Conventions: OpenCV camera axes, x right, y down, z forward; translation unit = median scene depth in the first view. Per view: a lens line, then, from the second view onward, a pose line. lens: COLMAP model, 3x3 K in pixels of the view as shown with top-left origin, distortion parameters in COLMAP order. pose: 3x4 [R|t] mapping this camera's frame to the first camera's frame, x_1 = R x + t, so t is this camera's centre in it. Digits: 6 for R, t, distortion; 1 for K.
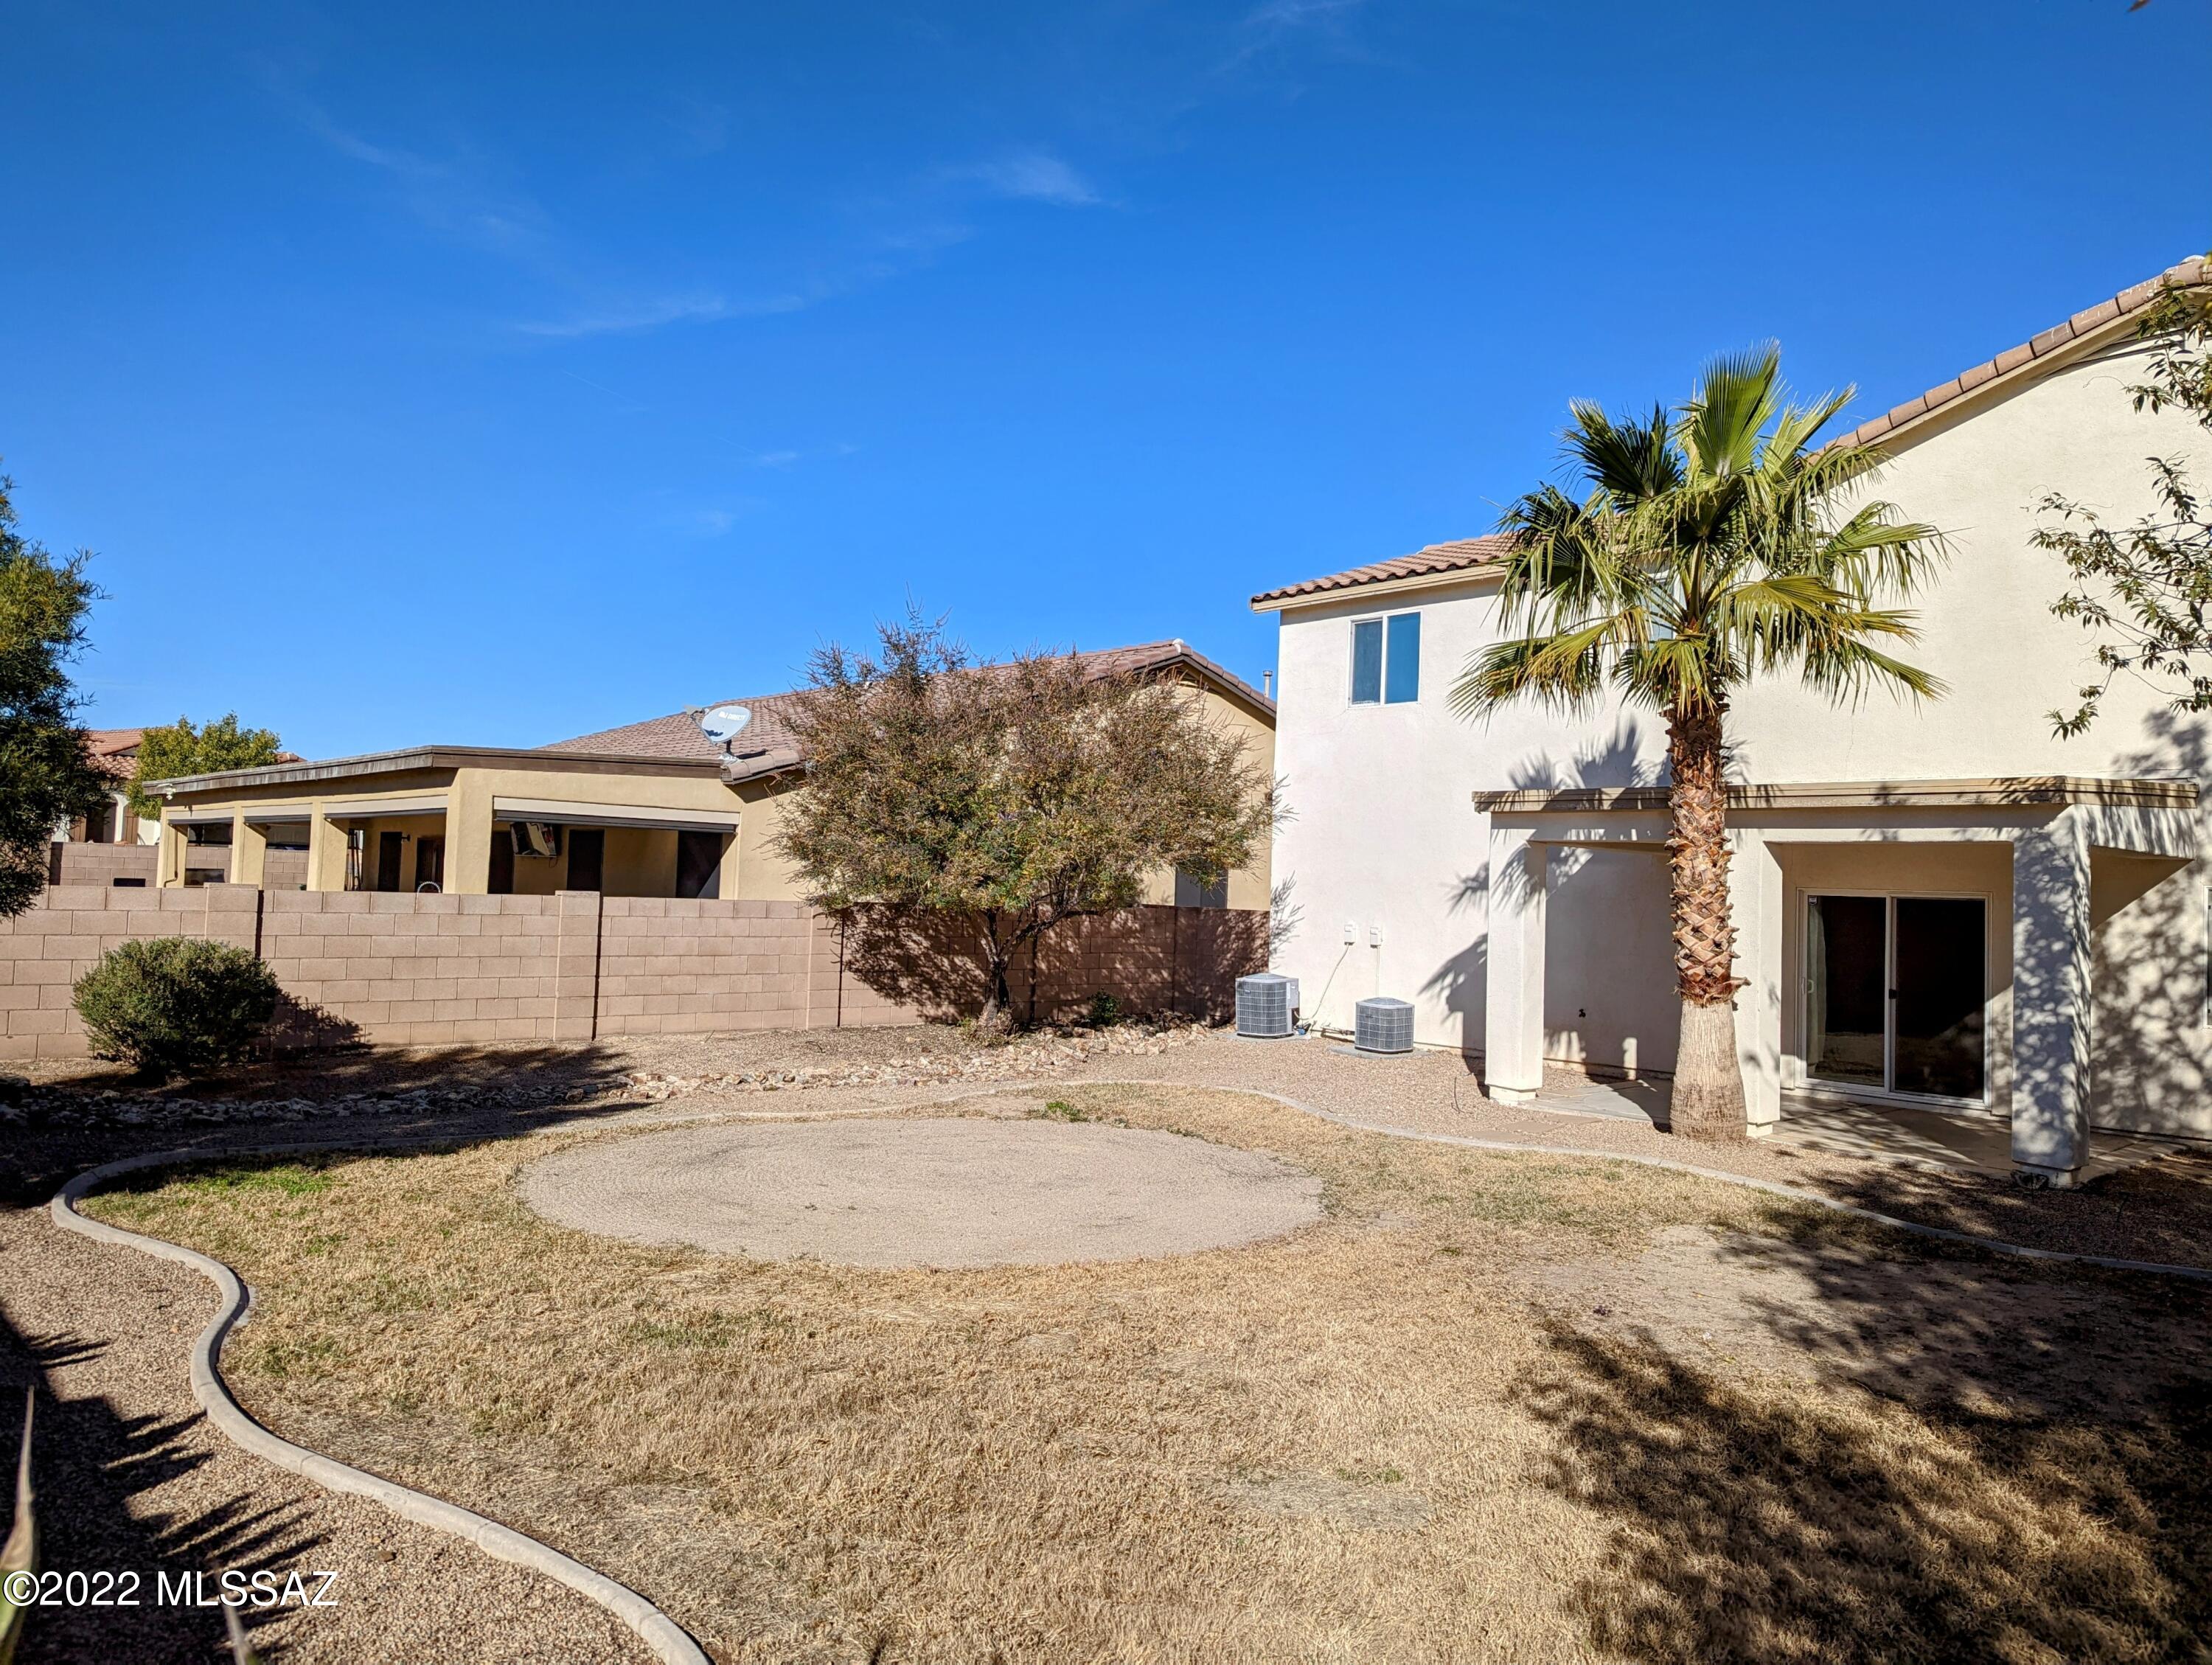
lens RADIAL K [[1552.2, 0, 1128.0], [0, 1552.2, 814.2], [0, 0, 1]] dist [0.065953, -0.045428]
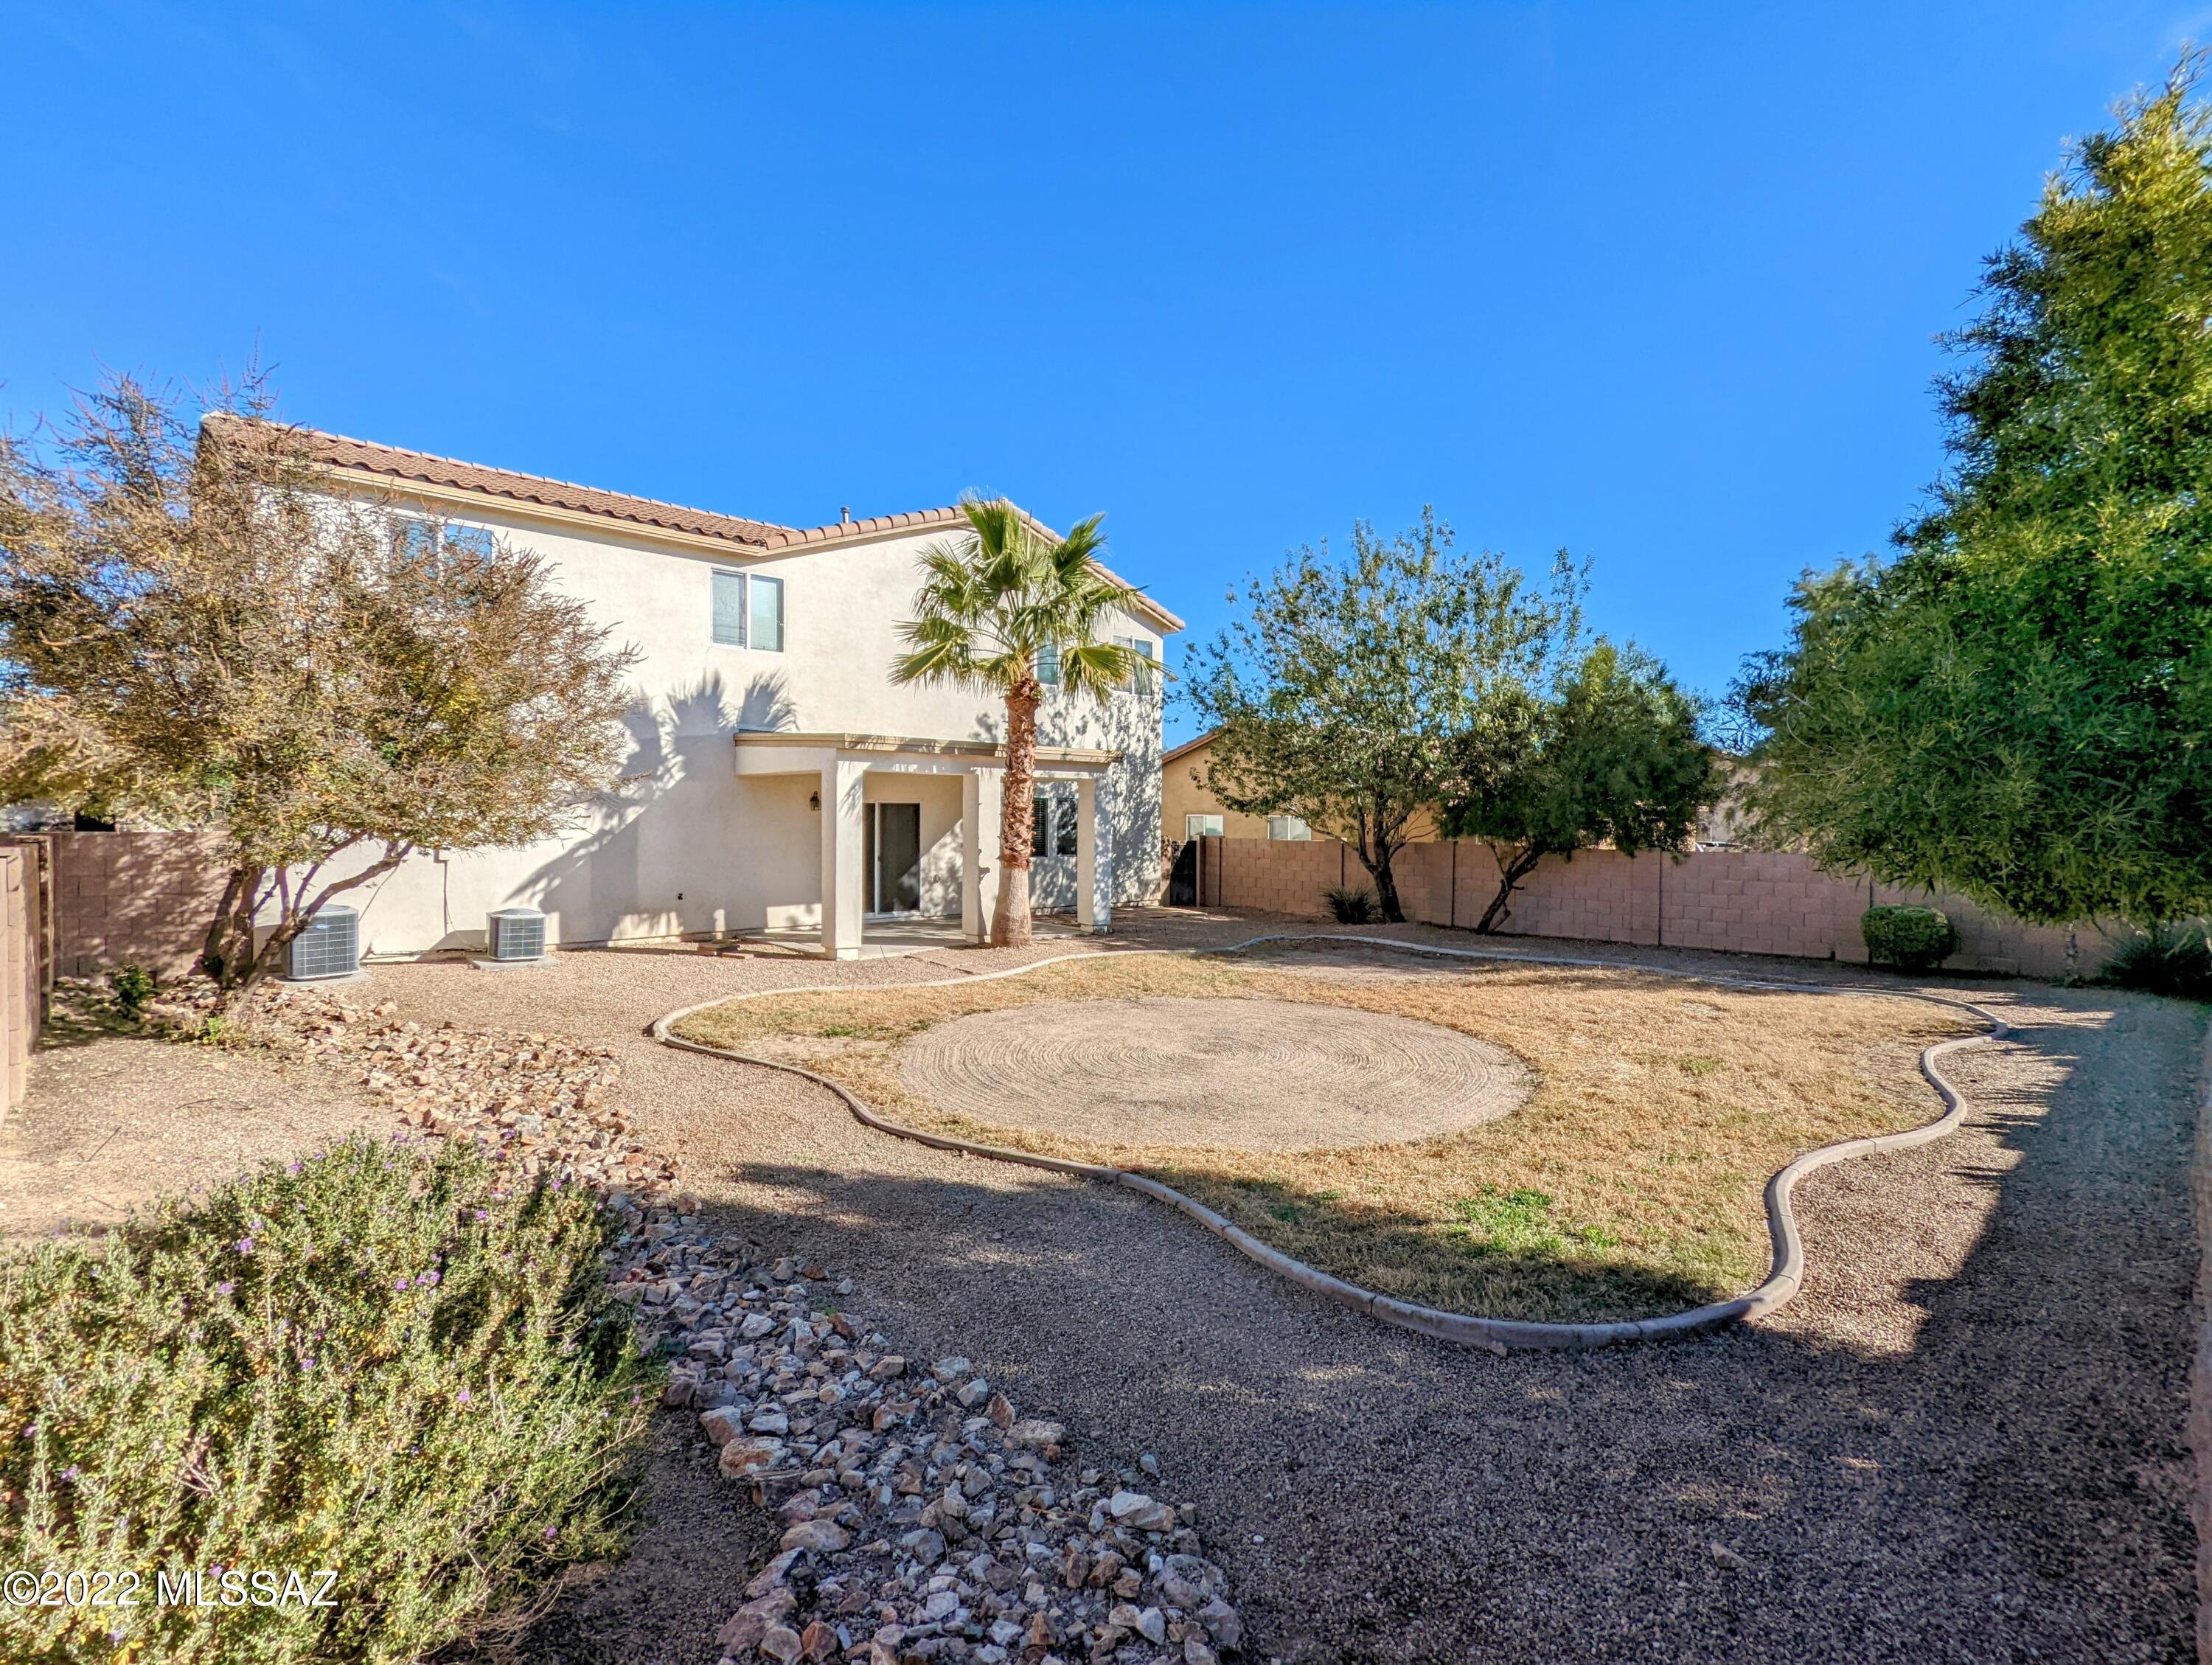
lens RADIAL K [[1040.2, 0, 1120.0], [0, 1040.2, 834.5], [0, 0, 1]] dist [-0.003346, -0.000013]
pose [[-0.033827, -0.059285, 0.997668, -0.735782], [-0.058903, 0.996622, 0.057226, 0.007595], [-0.997690, -0.056830, -0.037205, 0.864296]]
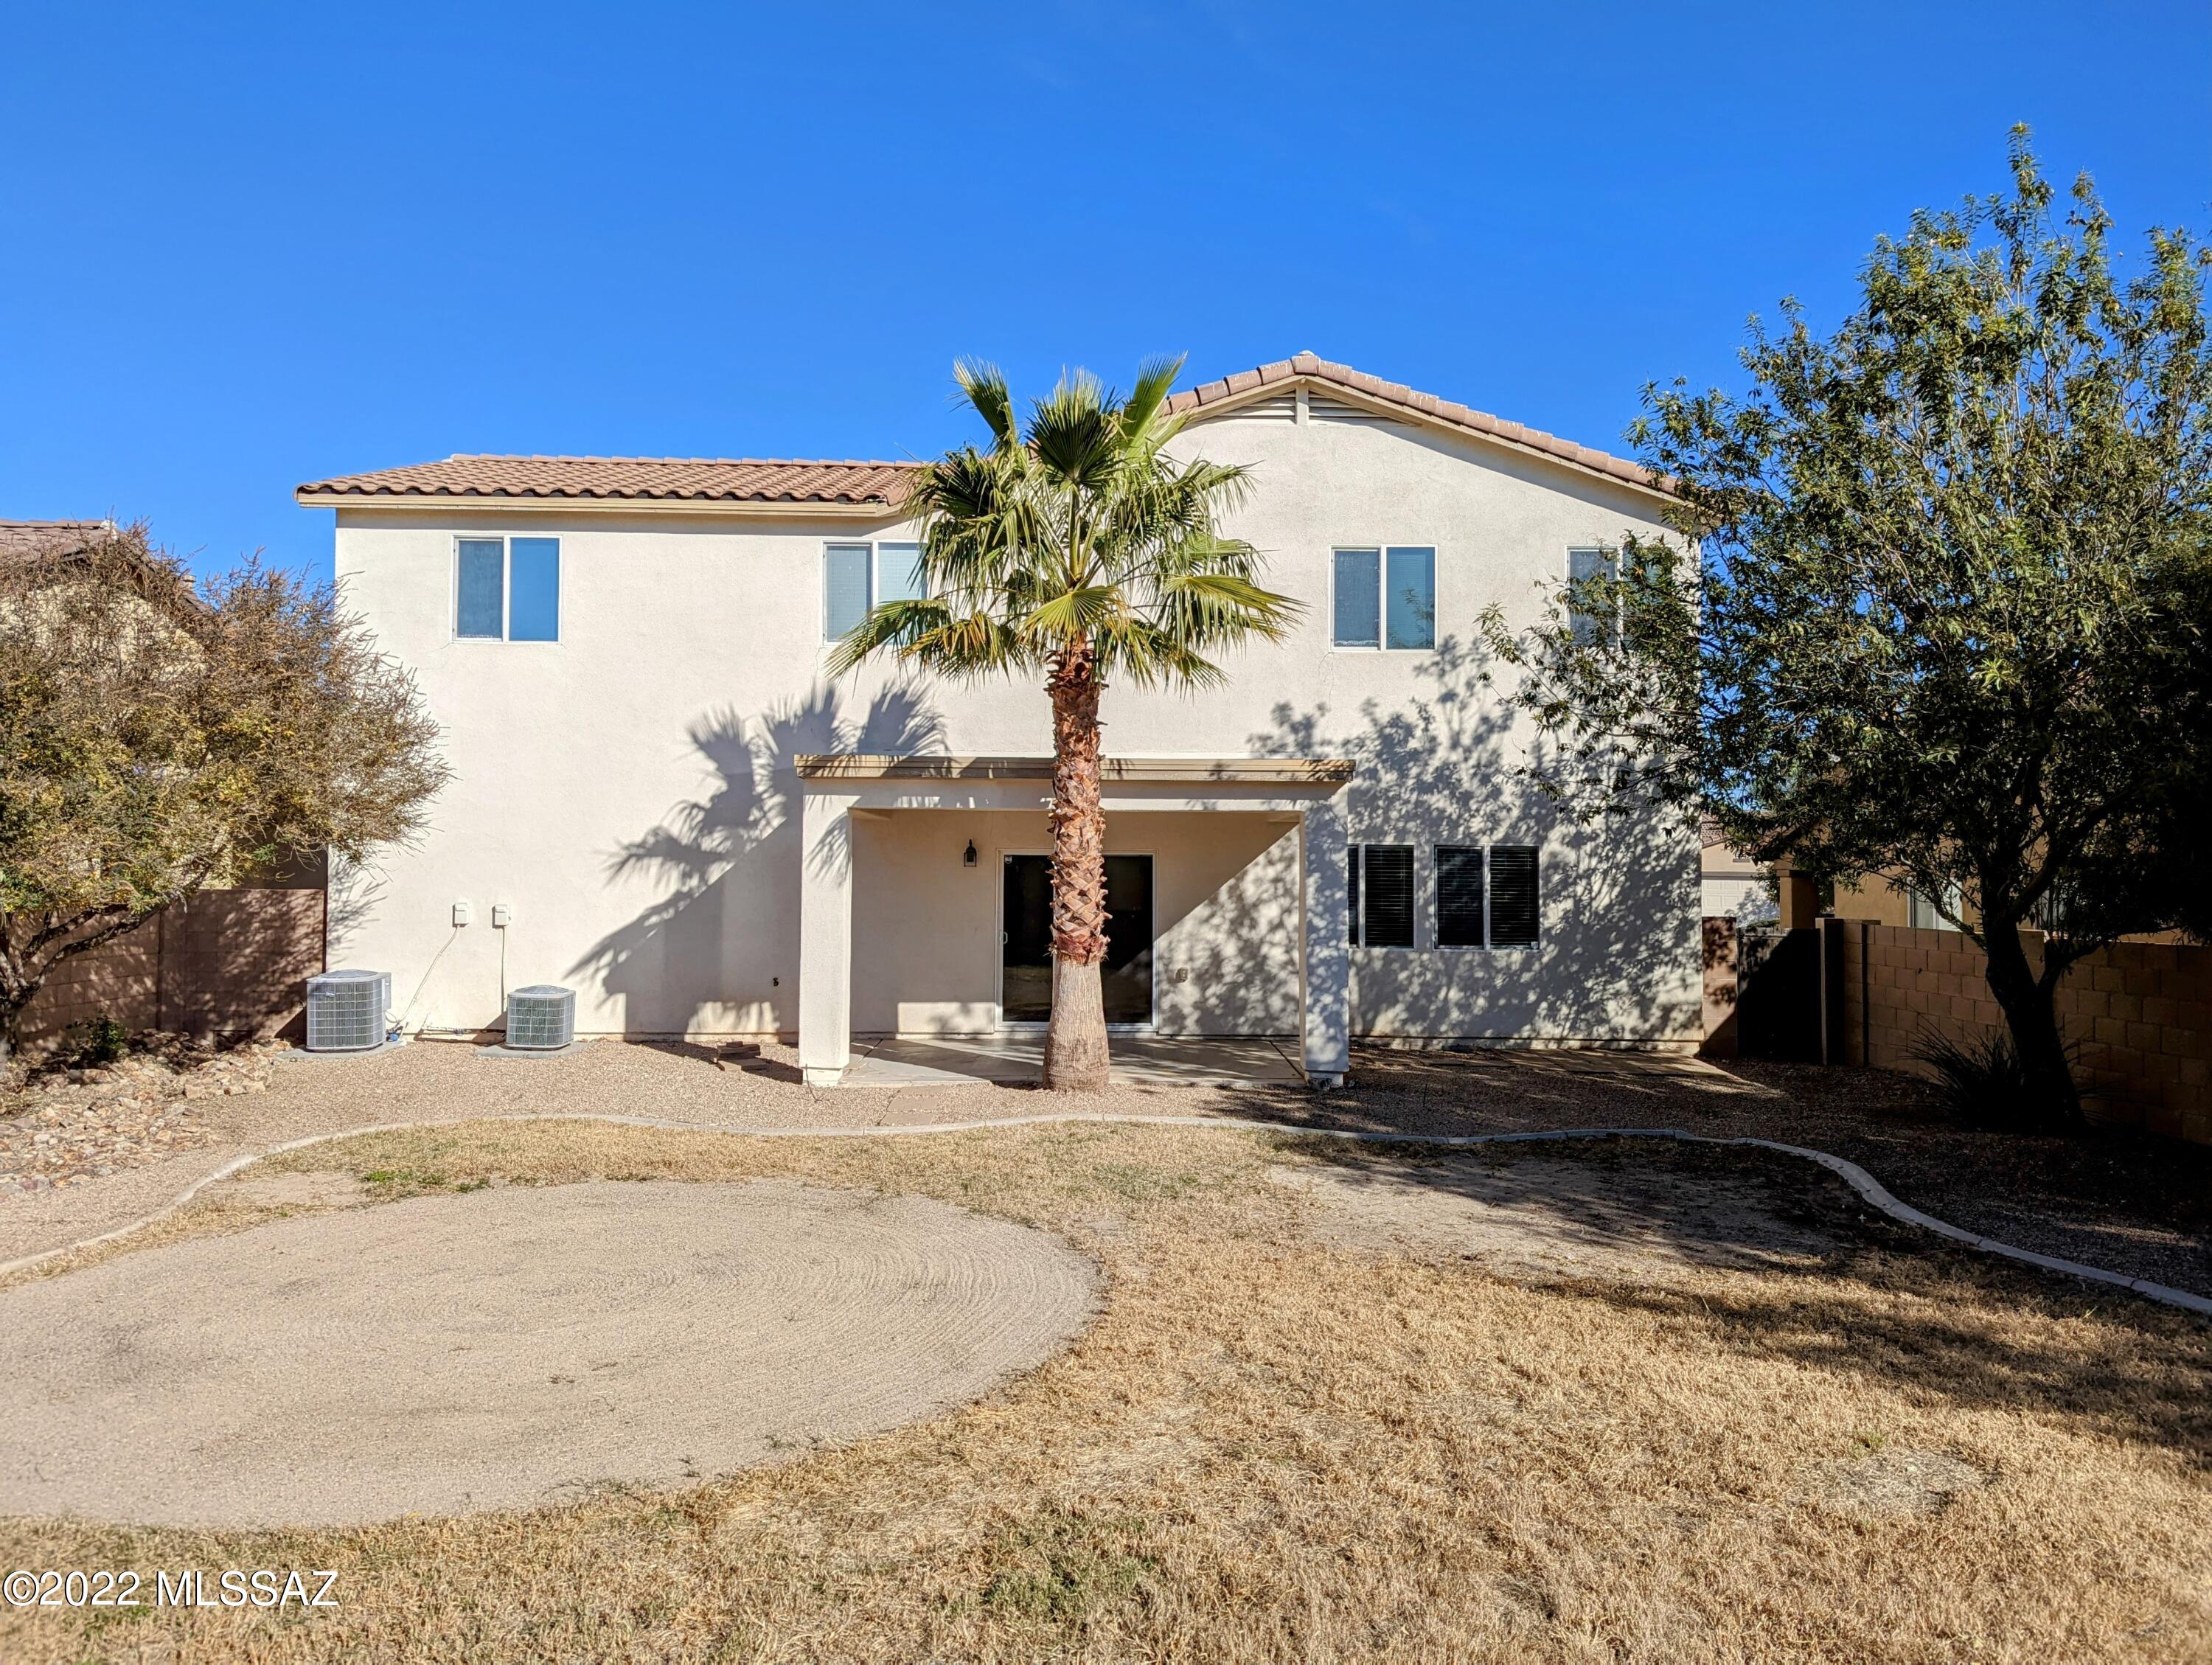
lens RADIAL K [[1552.2, 0, 1121.3], [0, 1552.2, 808.3], [0, 0, 1]] dist [0.065953, -0.045428]
pose [[0.656873, -0.005018, 0.753985, -0.379109], [-0.019724, 0.999521, 0.023835, -0.009313], [-0.753743, -0.030528, 0.656460, 0.268765]]
